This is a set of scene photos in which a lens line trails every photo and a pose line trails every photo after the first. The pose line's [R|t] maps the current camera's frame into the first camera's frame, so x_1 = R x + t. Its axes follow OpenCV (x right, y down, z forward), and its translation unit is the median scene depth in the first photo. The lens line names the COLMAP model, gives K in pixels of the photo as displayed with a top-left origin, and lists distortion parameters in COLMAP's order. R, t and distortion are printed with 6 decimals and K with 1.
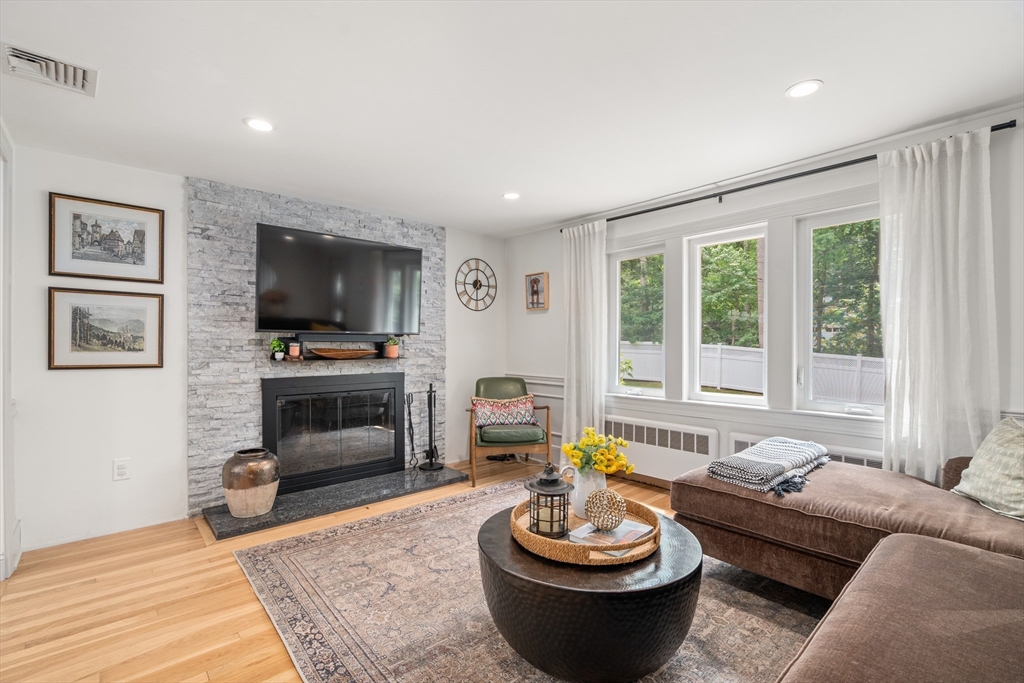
lens RADIAL K [[461.7, 0, 512.0], [0, 461.7, 341.5], [0, 0, 1]] dist [-0.003633, -0.000248]
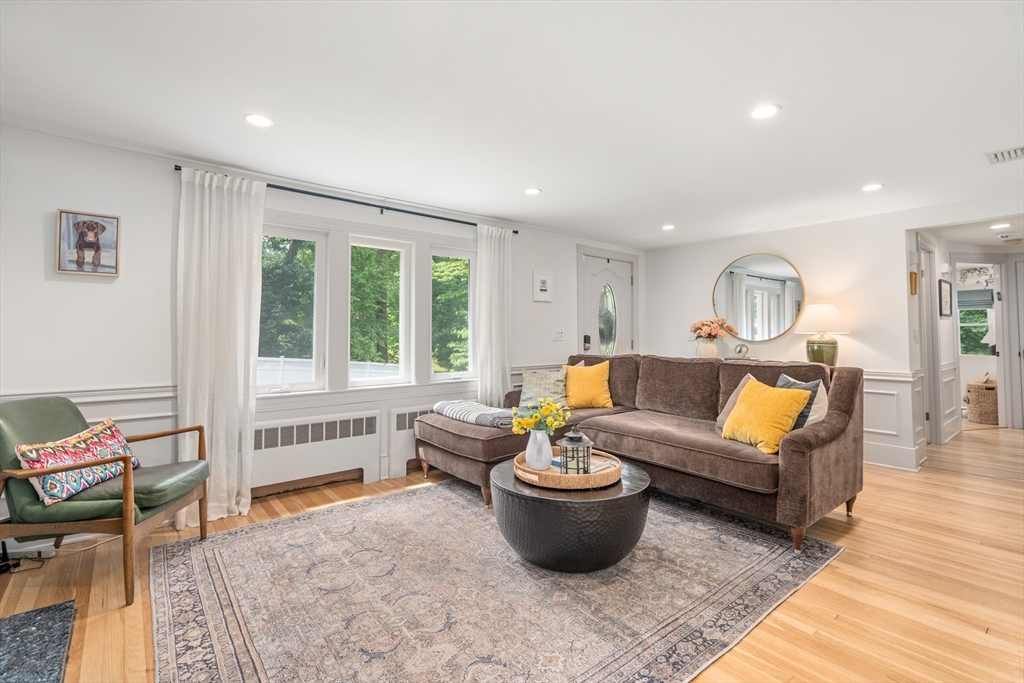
lens RADIAL K [[461.6, 0, 508.9], [0, 461.6, 314.6], [0, 0, 1]] dist [-0.002008, -0.000323]
pose [[0.048100, 0.040797, 0.998009, -0.632243], [-0.010019, 0.999135, -0.040360, -0.001803], [-0.998792, -0.008058, 0.048467, 0.564121]]
